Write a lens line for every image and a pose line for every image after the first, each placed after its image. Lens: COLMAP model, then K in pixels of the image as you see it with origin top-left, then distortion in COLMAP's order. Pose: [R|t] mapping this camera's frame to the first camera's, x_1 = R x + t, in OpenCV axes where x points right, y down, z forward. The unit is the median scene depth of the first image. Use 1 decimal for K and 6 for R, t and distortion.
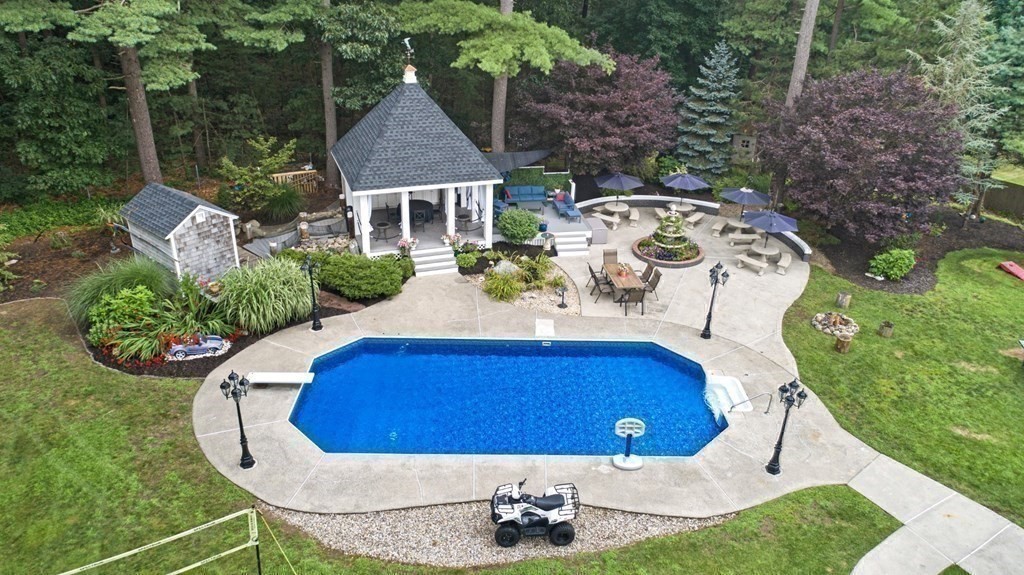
lens RADIAL K [[739.7, 0, 510.3], [0, 739.7, 293.5], [0, 0, 1]] dist [-0.001373, 0.000847]
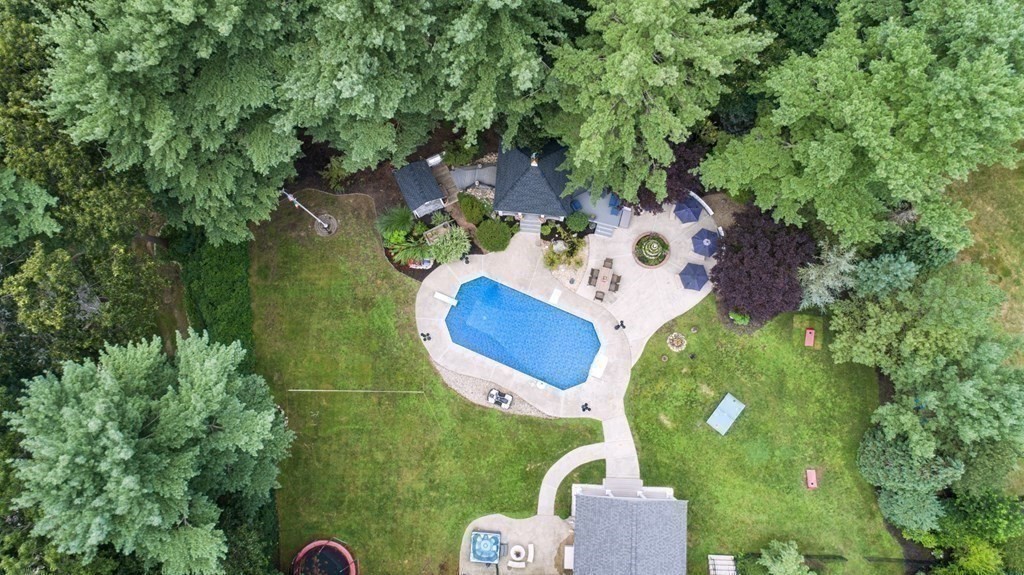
lens RADIAL K [[705.5, 0, 512.0], [0, 705.5, 287.5], [0, 0, 1]] dist [0.000483, 0.002022]
pose [[0.908385, 0.404649, -0.105333, 0.137808], [-0.146415, 0.543788, 0.826352, -1.707219], [0.391662, -0.735223, 0.553216, -0.260294]]
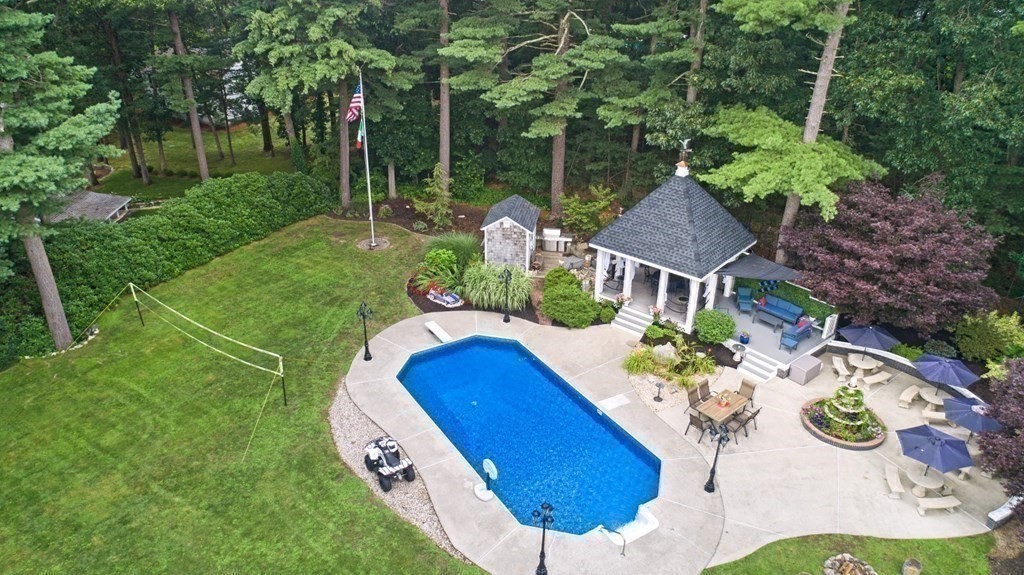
lens RADIAL K [[705.5, 0, 511.2], [0, 705.5, 310.8], [0, 0, 1]] dist [0.000782, 0.002531]
pose [[0.517619, 0.397352, -0.757748, 0.704791], [-0.390510, 0.897714, 0.203989, -0.231550], [0.761296, 0.190320, 0.619844, 0.154808]]
